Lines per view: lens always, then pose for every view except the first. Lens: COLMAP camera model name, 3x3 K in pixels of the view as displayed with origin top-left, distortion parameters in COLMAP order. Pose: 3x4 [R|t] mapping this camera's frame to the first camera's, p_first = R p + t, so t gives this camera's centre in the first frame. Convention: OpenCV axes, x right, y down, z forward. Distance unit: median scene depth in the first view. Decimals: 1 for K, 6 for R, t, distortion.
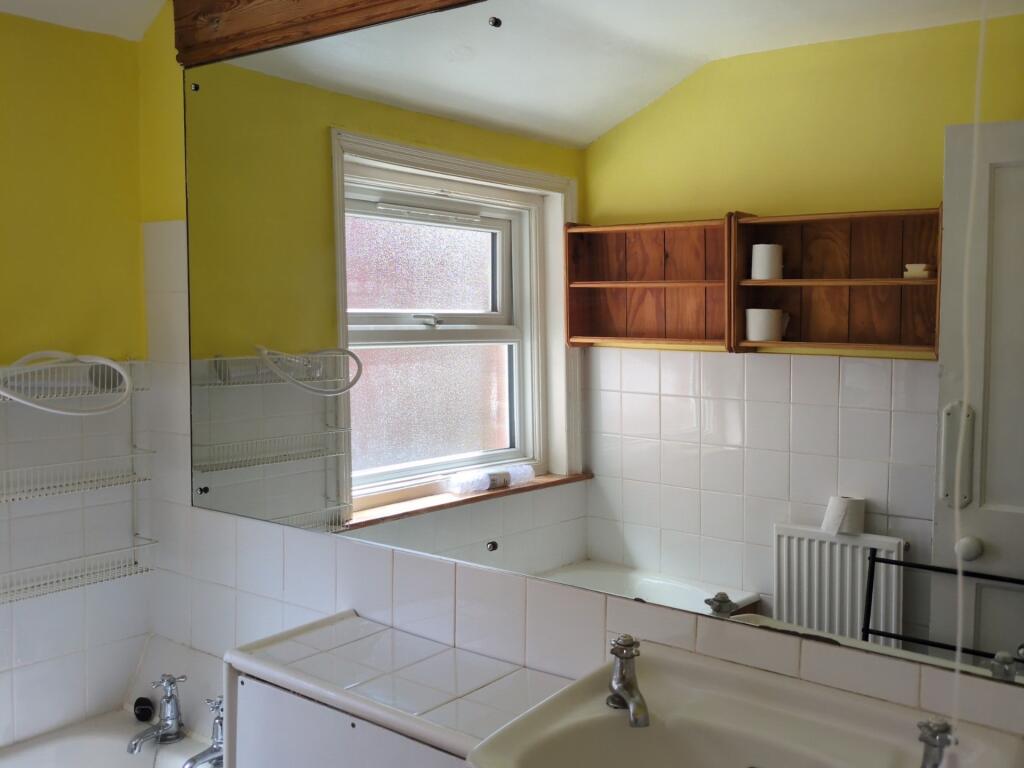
lens RADIAL K [[978.5, 0, 512.0], [0, 978.5, 384.0], [0, 0, 1]] dist [0.117073, -0.274235]
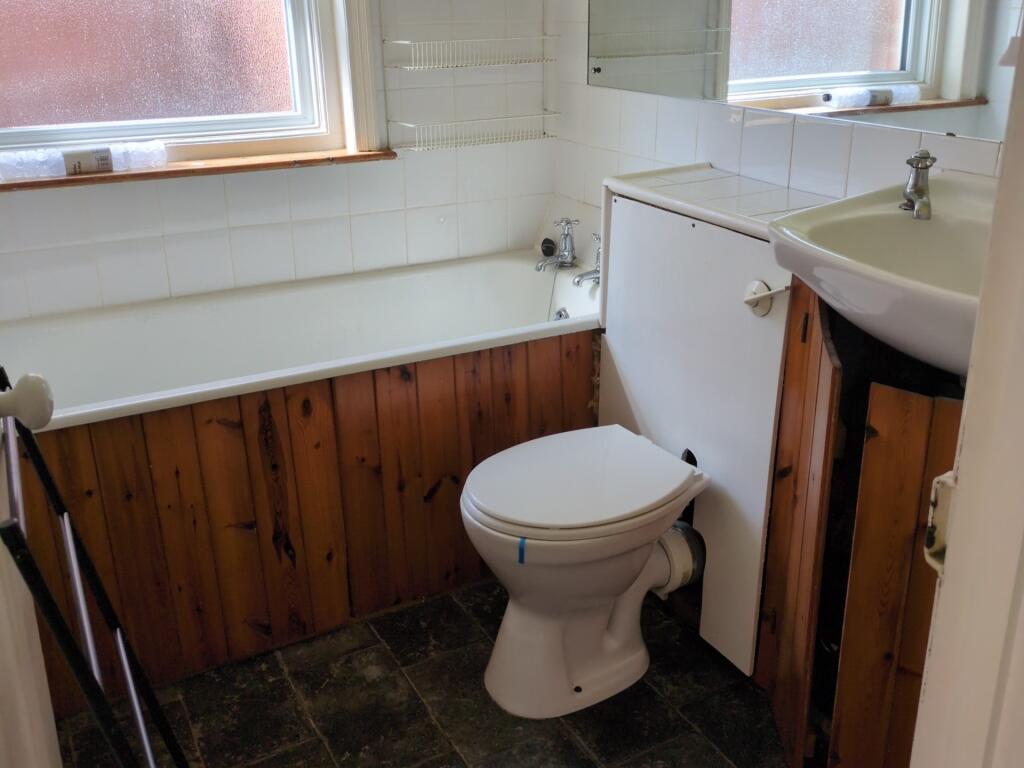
lens RADIAL K [[978.5, 0, 512.0], [0, 978.5, 384.0], [0, 0, 1]] dist [0.117073, -0.274235]
pose [[0.917121, 0.123964, -0.378842, 0.098831], [-0.002344, 0.952073, 0.305862, 0.107882], [0.398601, -0.279625, 0.873457, -0.203561]]
